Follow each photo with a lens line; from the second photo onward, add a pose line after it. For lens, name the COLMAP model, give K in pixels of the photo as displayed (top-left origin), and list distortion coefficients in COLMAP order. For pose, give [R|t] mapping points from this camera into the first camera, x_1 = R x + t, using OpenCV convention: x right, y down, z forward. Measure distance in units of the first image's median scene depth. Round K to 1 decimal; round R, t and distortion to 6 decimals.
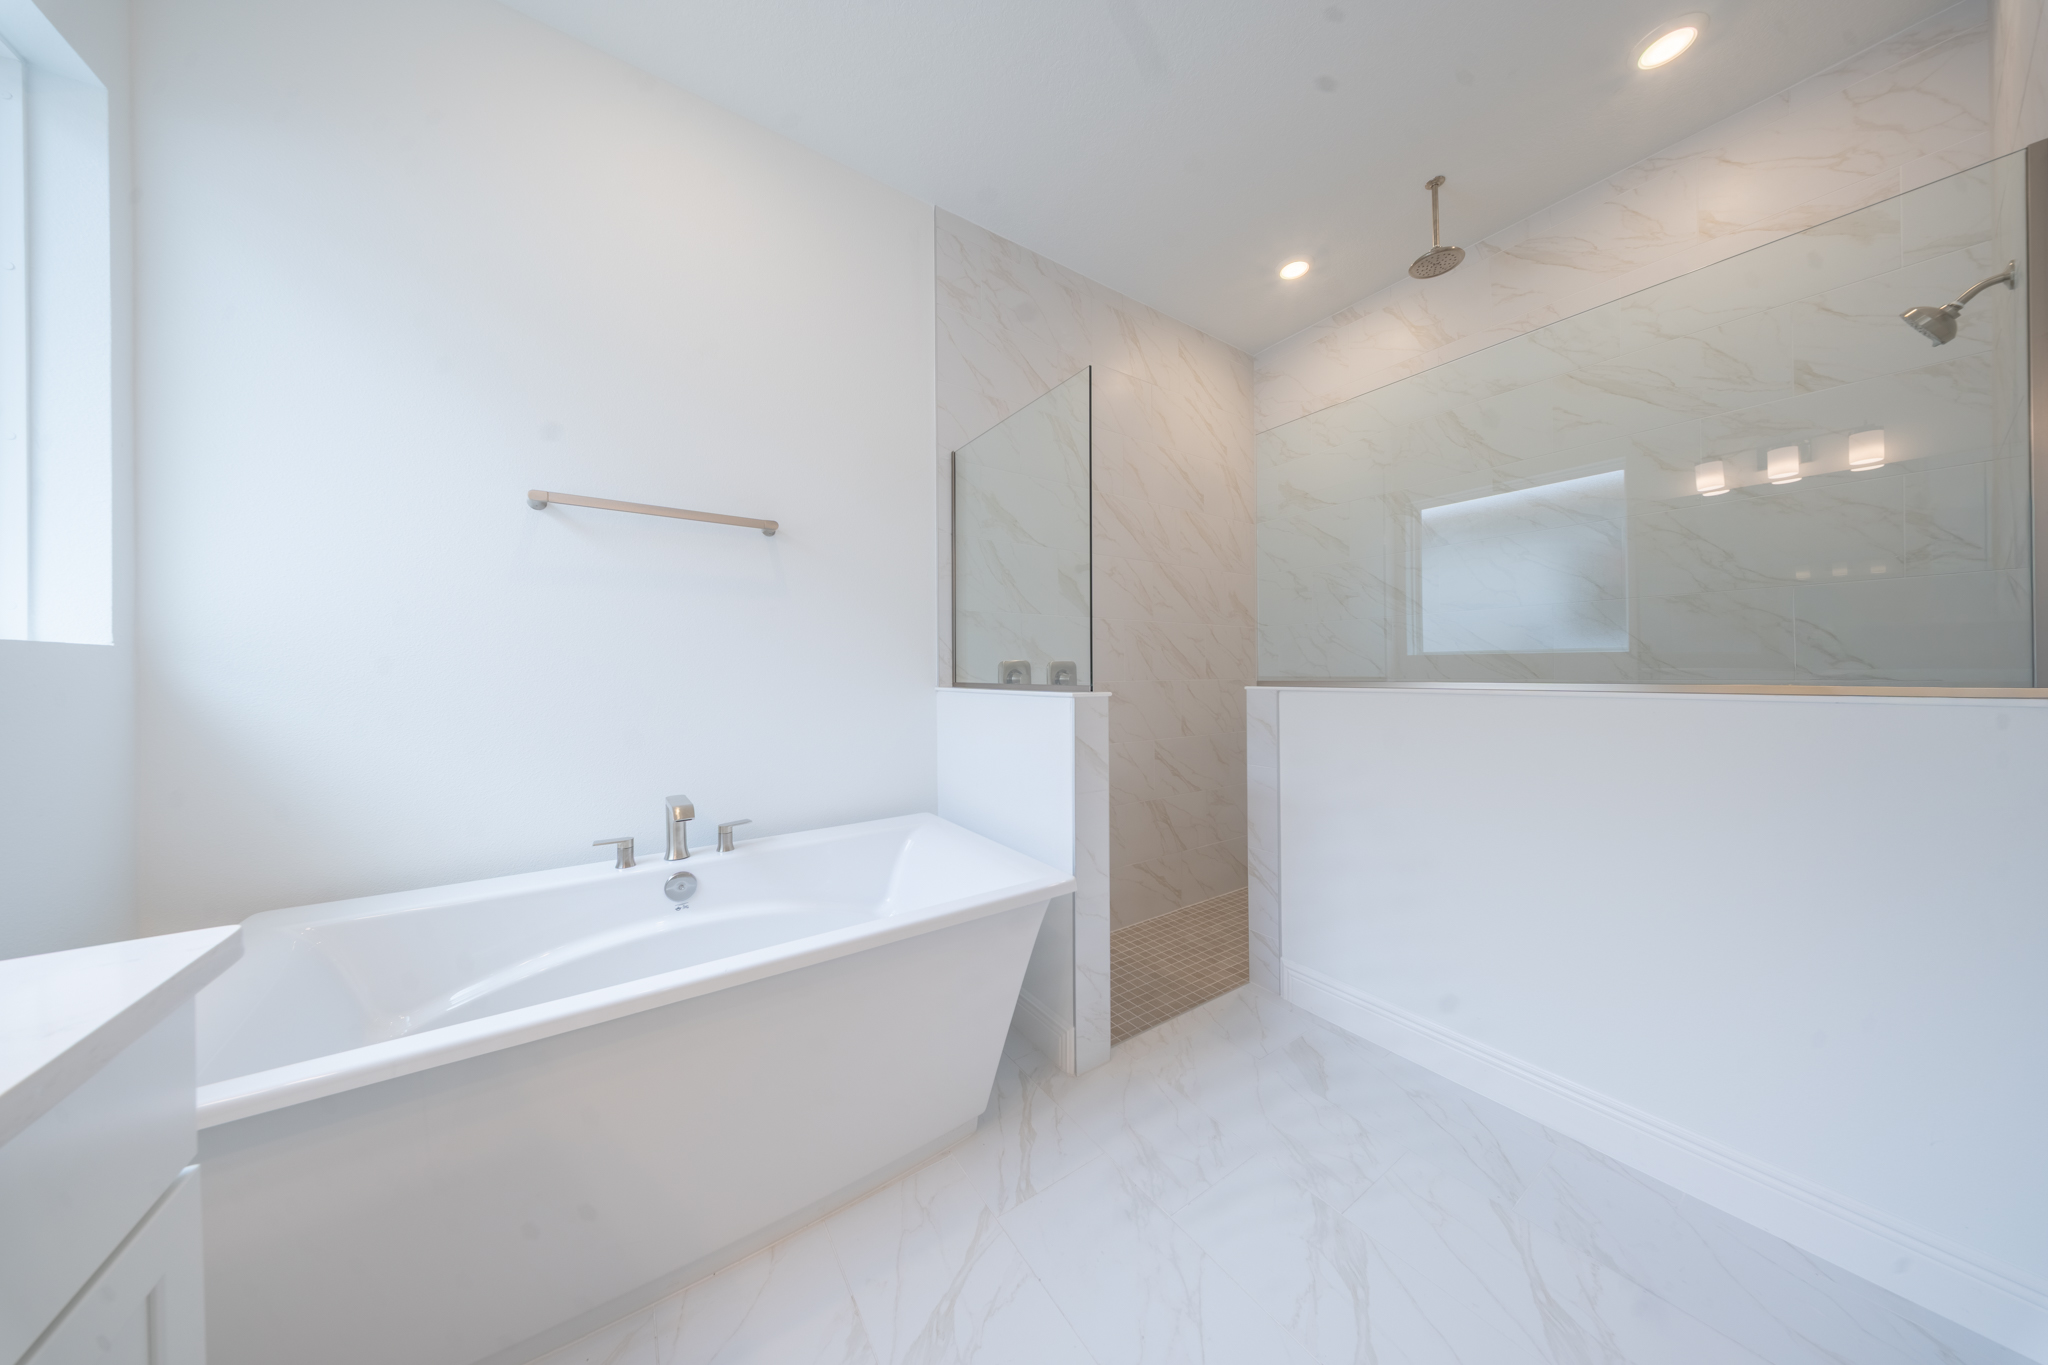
lens RADIAL K [[599.1, 0, 1026.4], [0, 599.1, 676.0], [0, 0, 1]] dist [-0.000488, -0.000034]
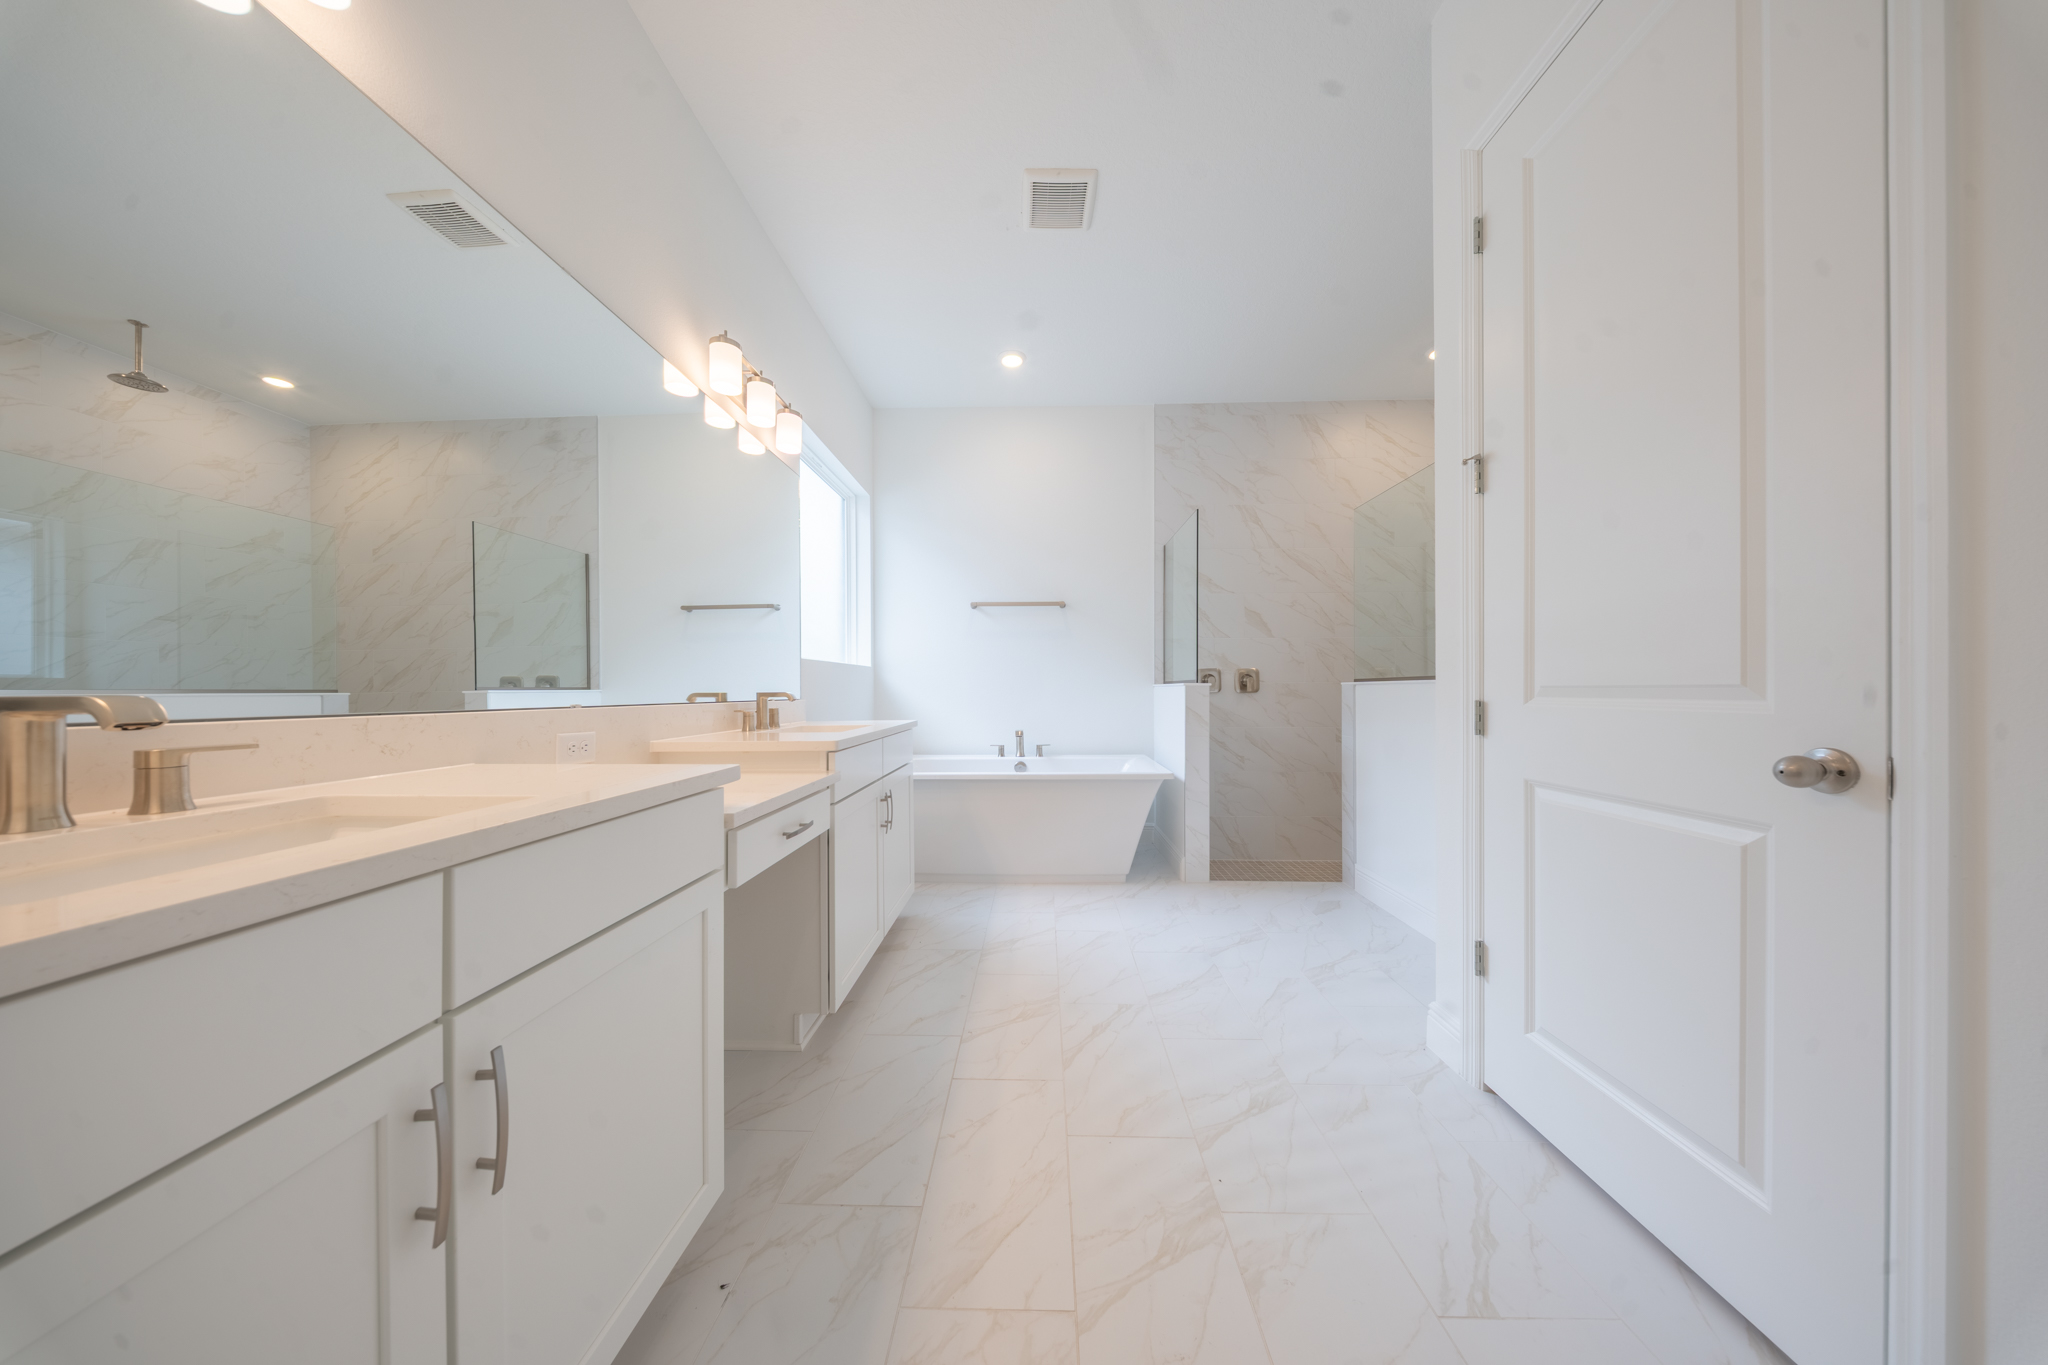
lens RADIAL K [[599.1, 0, 1026.4], [0, 599.1, 676.0], [0, 0, 1]] dist [-0.000488, -0.000034]
pose [[0.814912, -0.005846, -0.579555, 0.599505], [-0.005491, 0.999826, -0.017806, 0.030702], [0.579558, 0.017693, 0.814739, -0.670044]]
